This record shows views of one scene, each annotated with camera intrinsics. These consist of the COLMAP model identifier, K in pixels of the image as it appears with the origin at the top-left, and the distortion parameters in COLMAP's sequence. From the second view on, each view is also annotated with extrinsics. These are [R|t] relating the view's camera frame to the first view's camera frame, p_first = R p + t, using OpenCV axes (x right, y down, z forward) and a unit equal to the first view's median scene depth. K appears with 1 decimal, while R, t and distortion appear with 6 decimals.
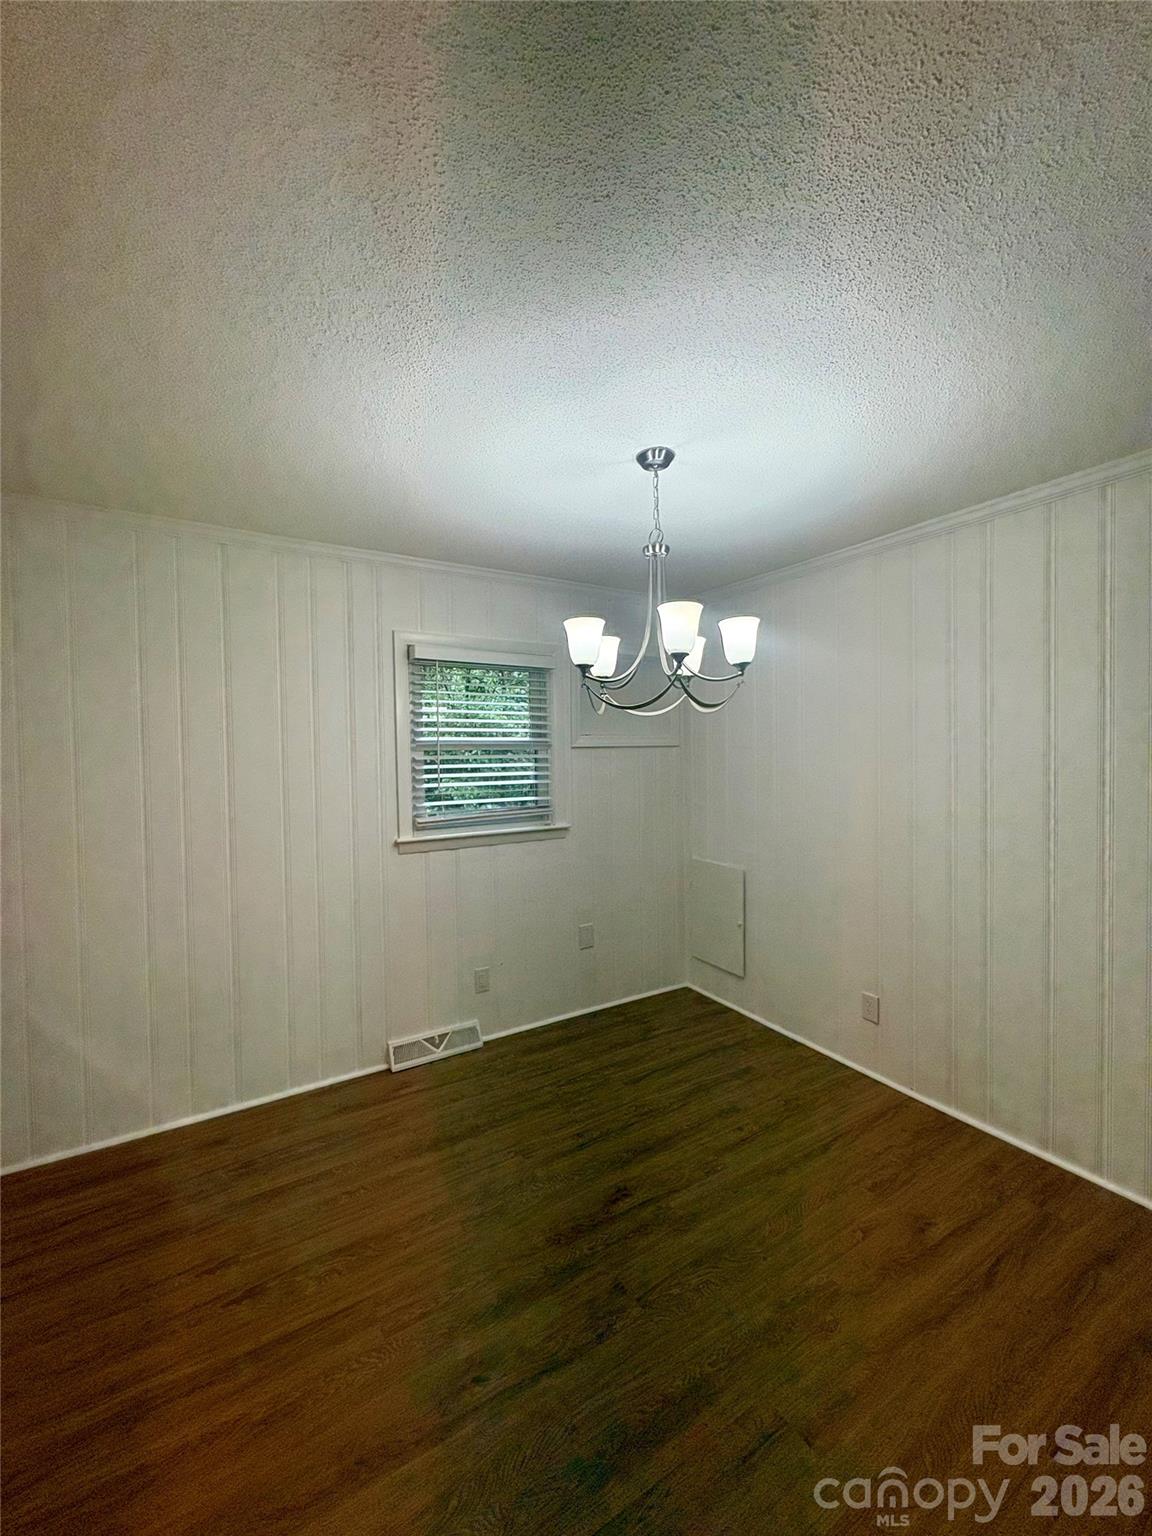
lens RADIAL K [[610.6, 0, 574.8], [0, 610.6, 769.4], [0, 0, 1]] dist [0.000452, 0.000284]
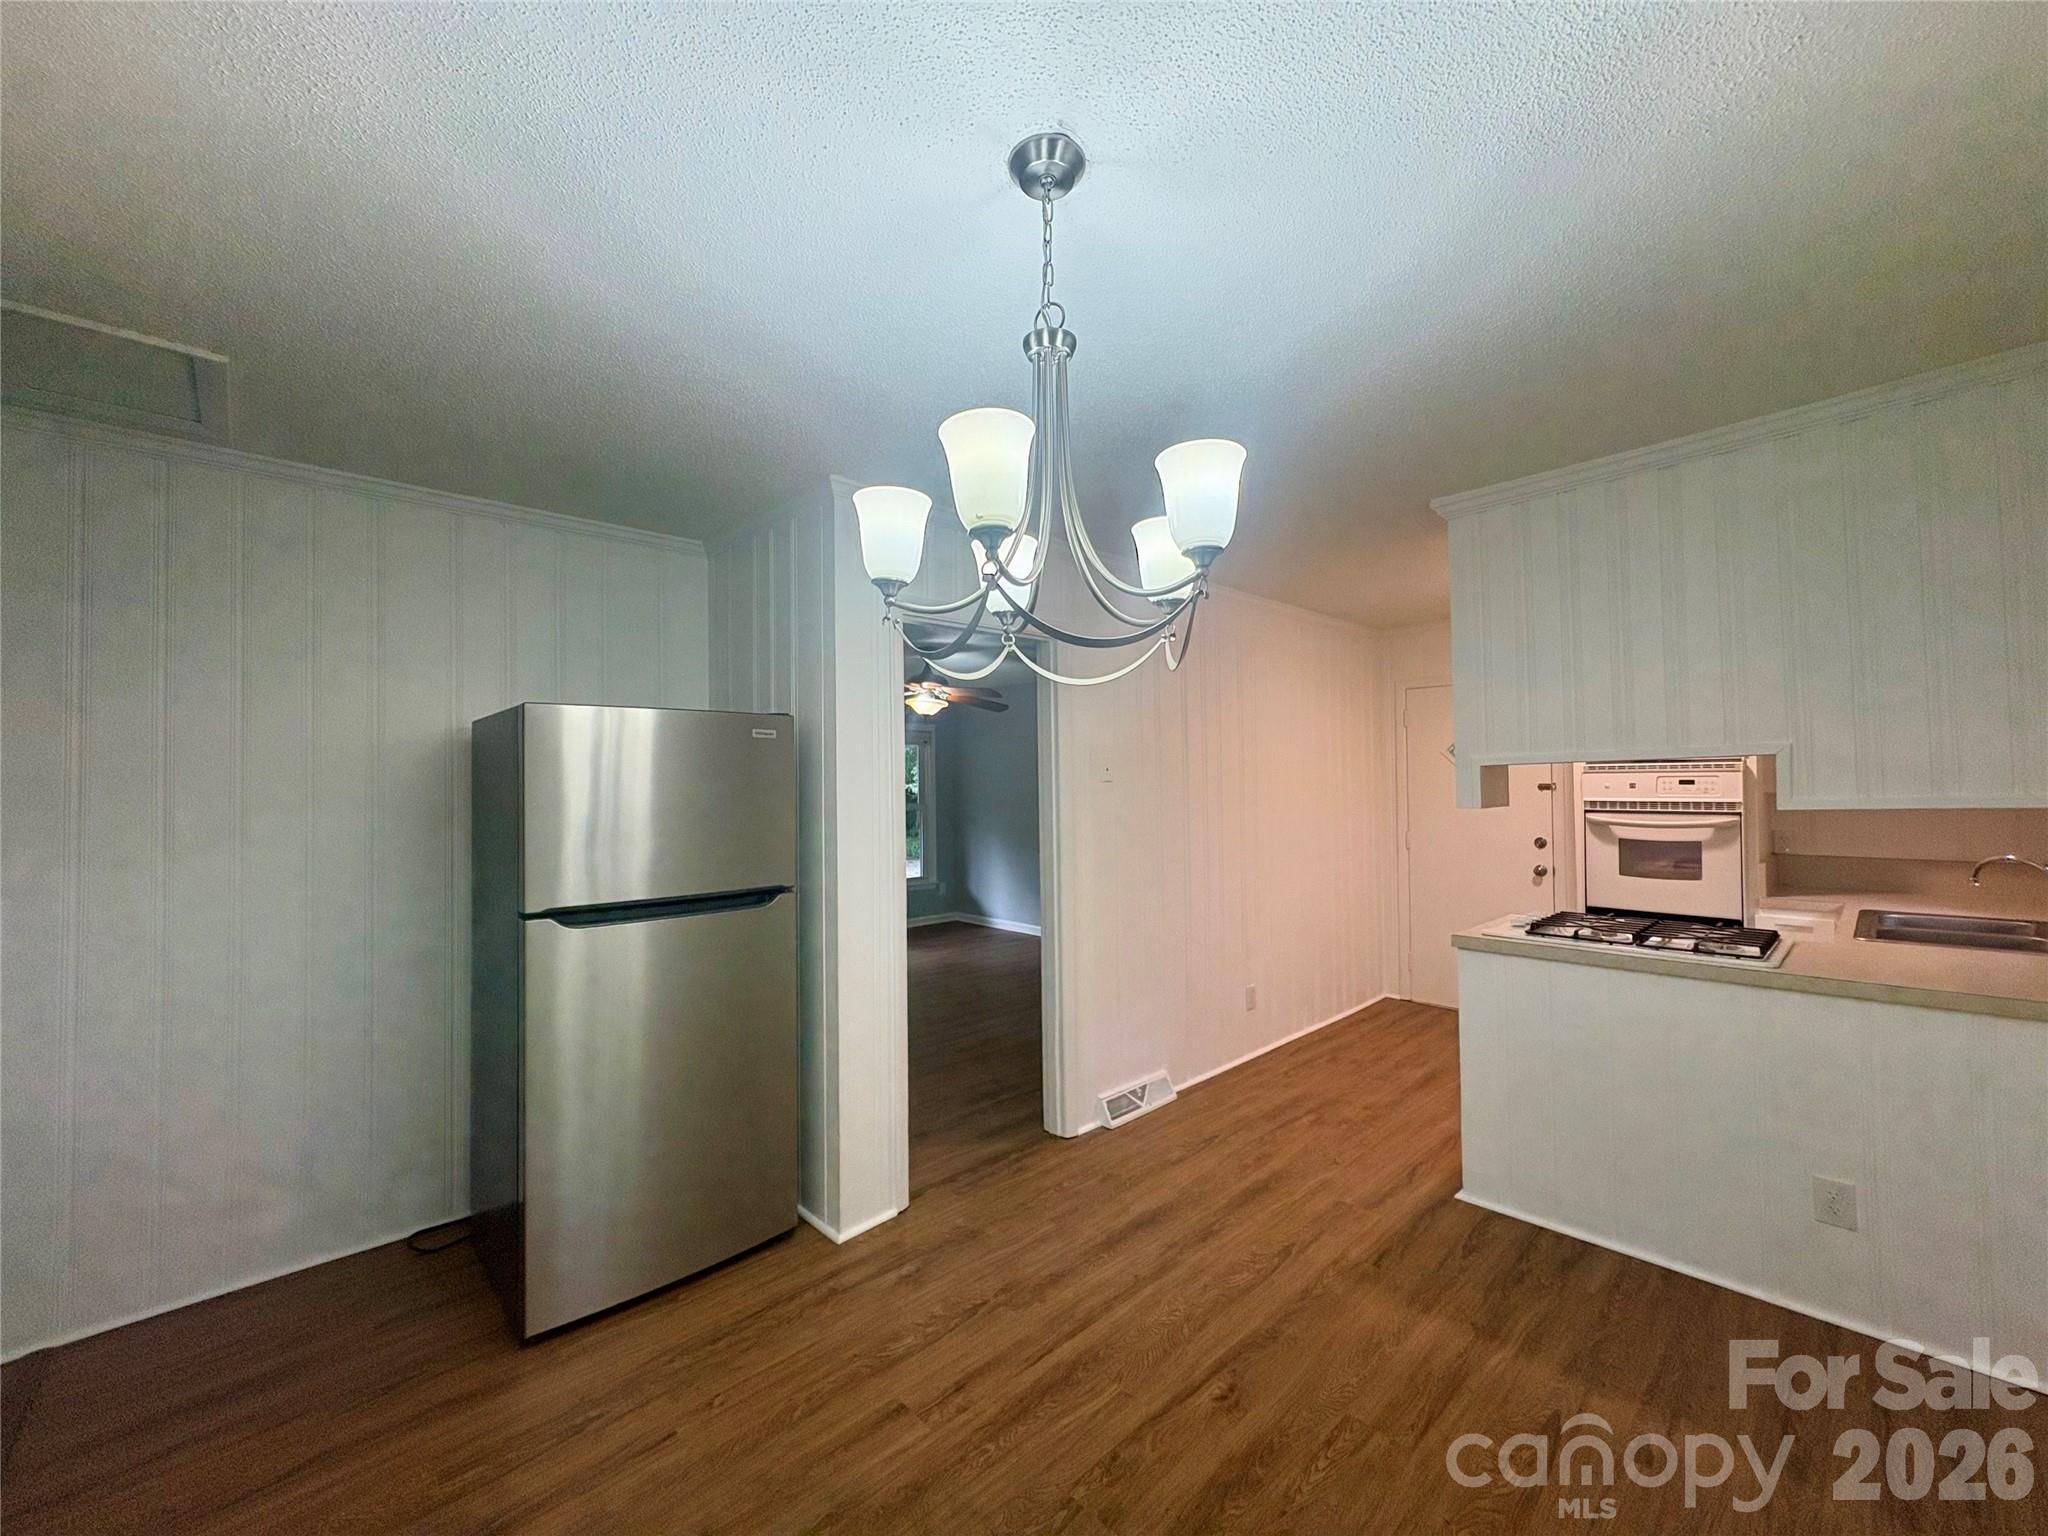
lens RADIAL K [[814.1, 0, 1025.8], [0, 814.1, 769.5], [0, 0, 1]] dist [0.000452, 0.000284]
pose [[-0.978175, 0.019506, -0.206865, 0.230497], [0.019495, 0.999808, 0.002093, -0.011087], [0.206866, -0.001985, -0.978367, 1.275754]]
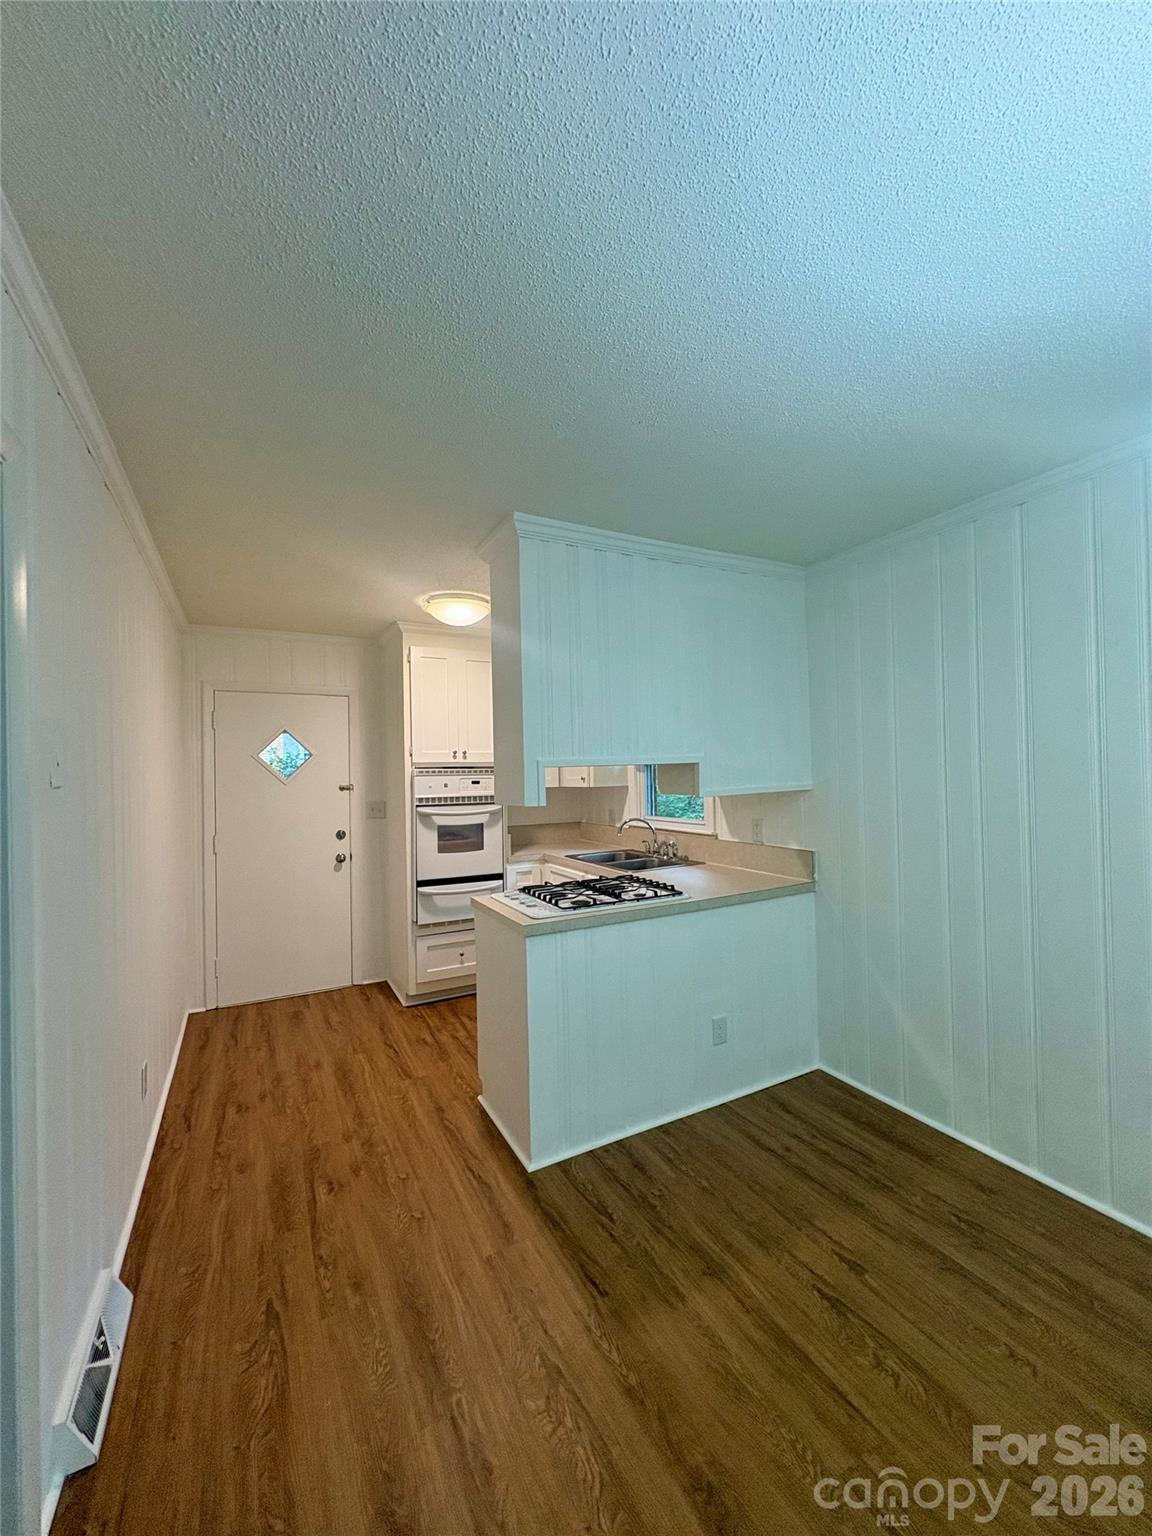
lens RADIAL K [[609.5, 0, 576.0], [0, 609.5, 768.0], [0, 0, 1]] dist [0.001203, 0.000381]
pose [[-0.063369, 0.003073, -0.997985, 0.317346], [0.000518, 0.999995, 0.003046, -0.003804], [0.997990, -0.000324, -0.063370, 0.434475]]
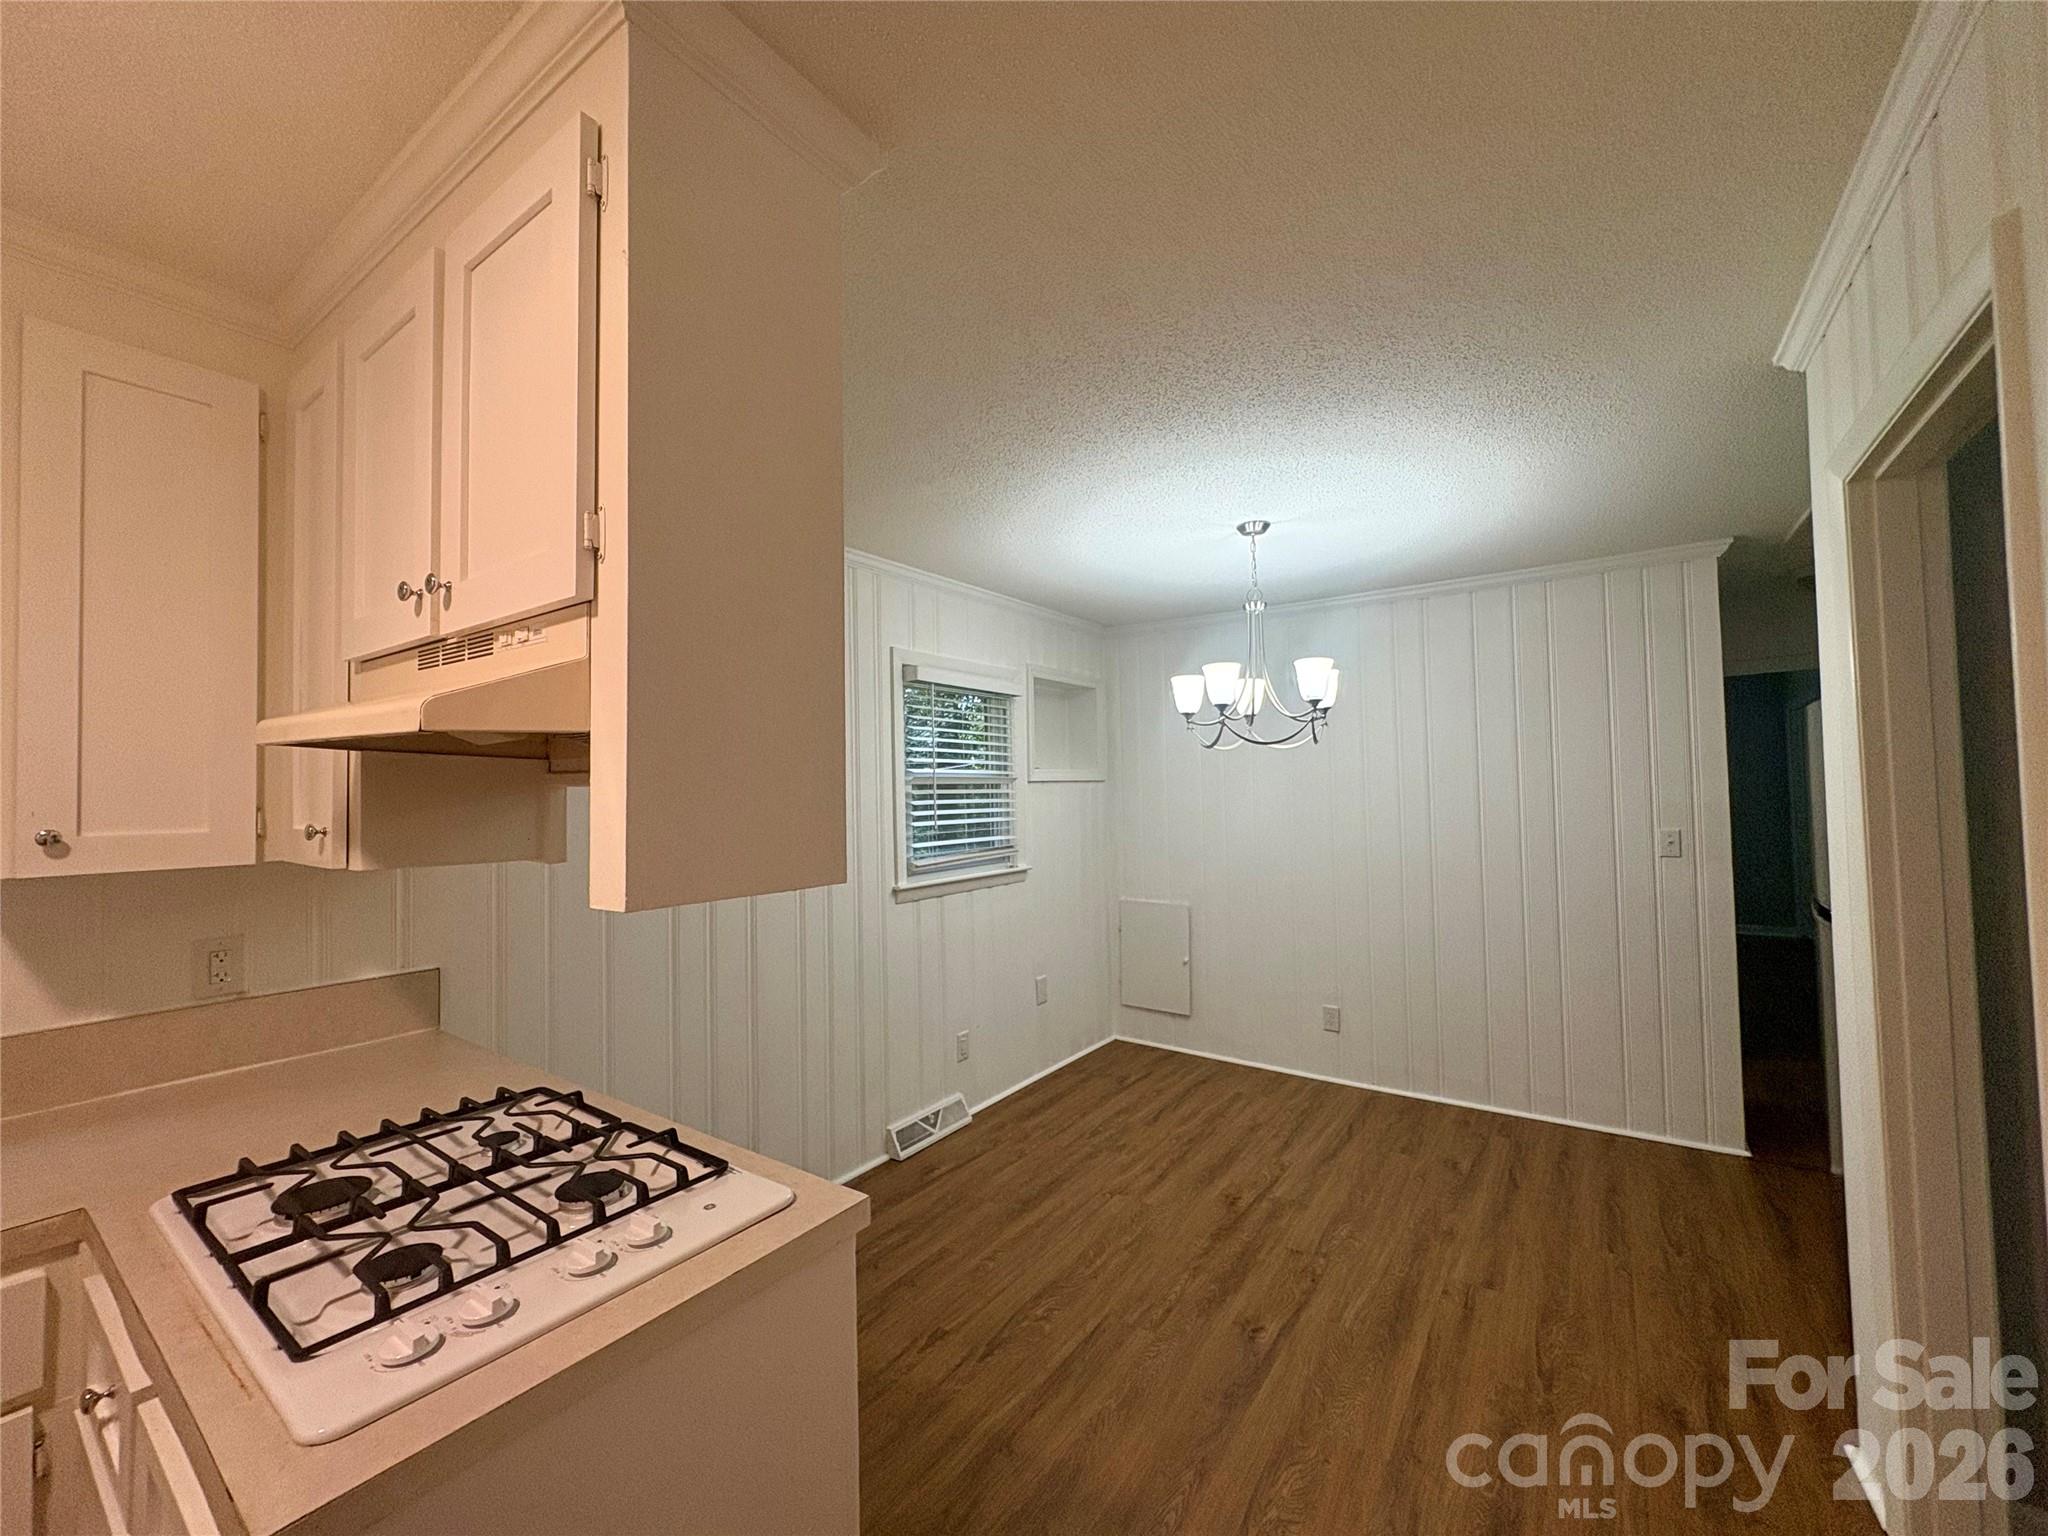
lens RADIAL K [[814.1, 0, 1025.8], [0, 814.1, 769.5], [0, 0, 1]] dist [0.000452, 0.000284]
pose [[0.917420, 0.007177, 0.397857, -0.670788], [0.016495, 0.998292, -0.056045, 0.019452], [-0.397579, 0.057979, 0.915734, -0.161023]]
